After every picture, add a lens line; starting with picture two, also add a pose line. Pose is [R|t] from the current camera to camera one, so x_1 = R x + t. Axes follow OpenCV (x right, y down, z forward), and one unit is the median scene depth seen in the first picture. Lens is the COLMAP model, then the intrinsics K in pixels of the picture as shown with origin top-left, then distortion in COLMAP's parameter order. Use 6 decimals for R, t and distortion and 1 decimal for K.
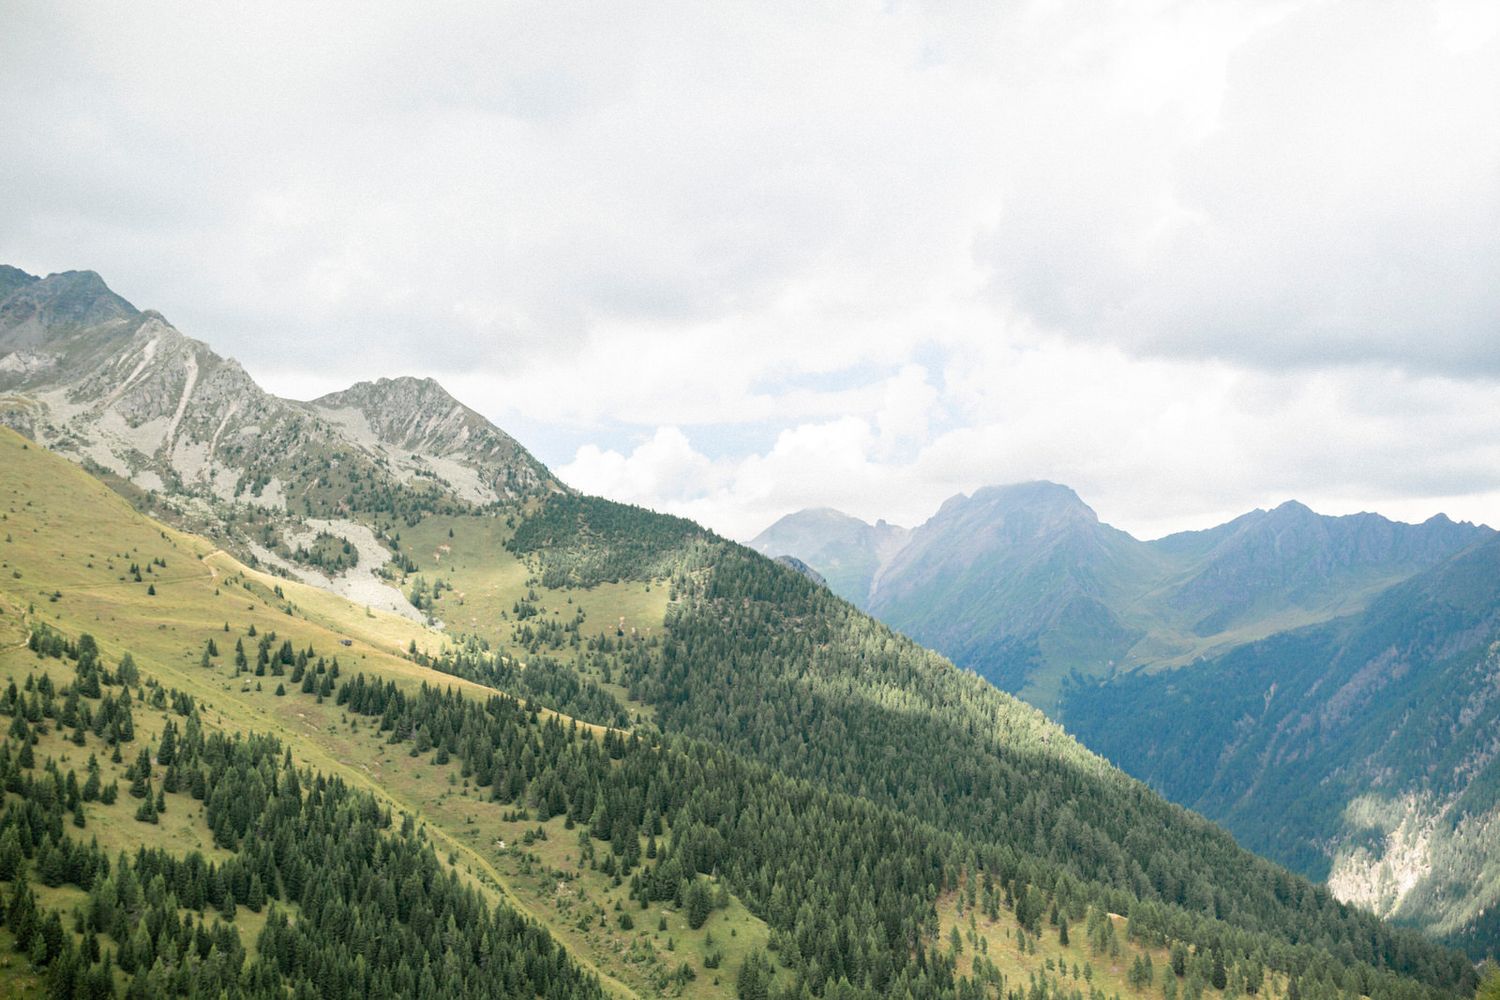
lens RADIAL K [[1397.2, 0, 750.0], [0, 1397.2, 500.0], [0, 0, 1]] dist [-0.000389, 0.001777]
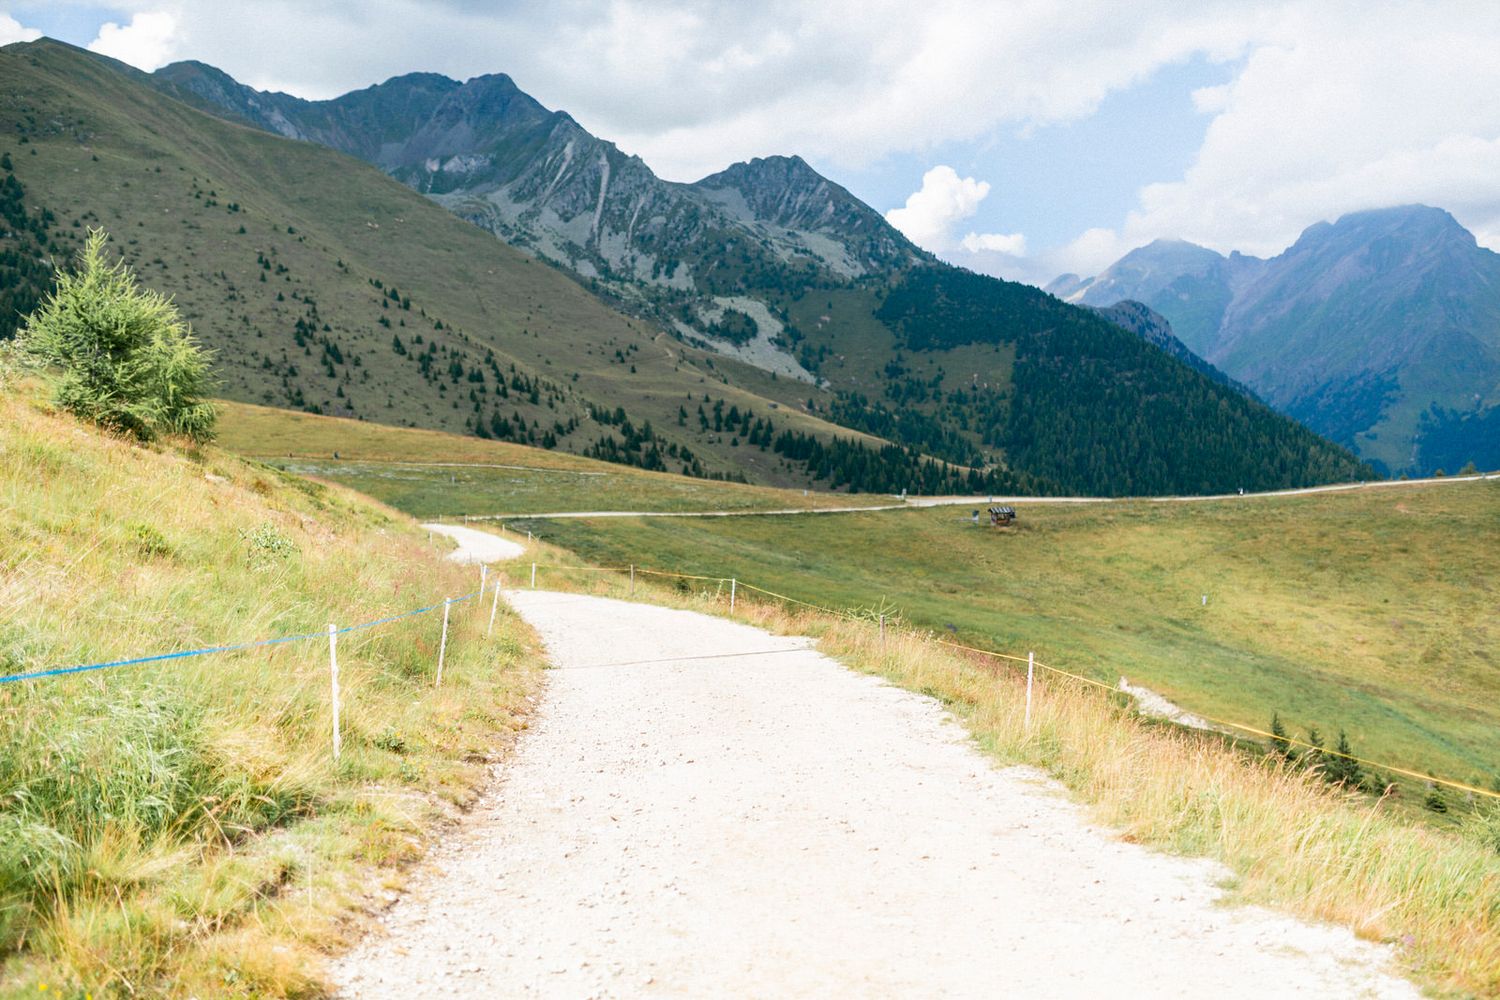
lens RADIAL K [[1397.2, 0, 750.0], [0, 1397.2, 500.0], [0, 0, 1]] dist [-0.000389, 0.001777]
pose [[0.970384, 0.004373, -0.241530, 0.009060], [0.041057, 0.982304, 0.182739, -0.033646], [0.238055, -0.187244, 0.953032, -0.184938]]
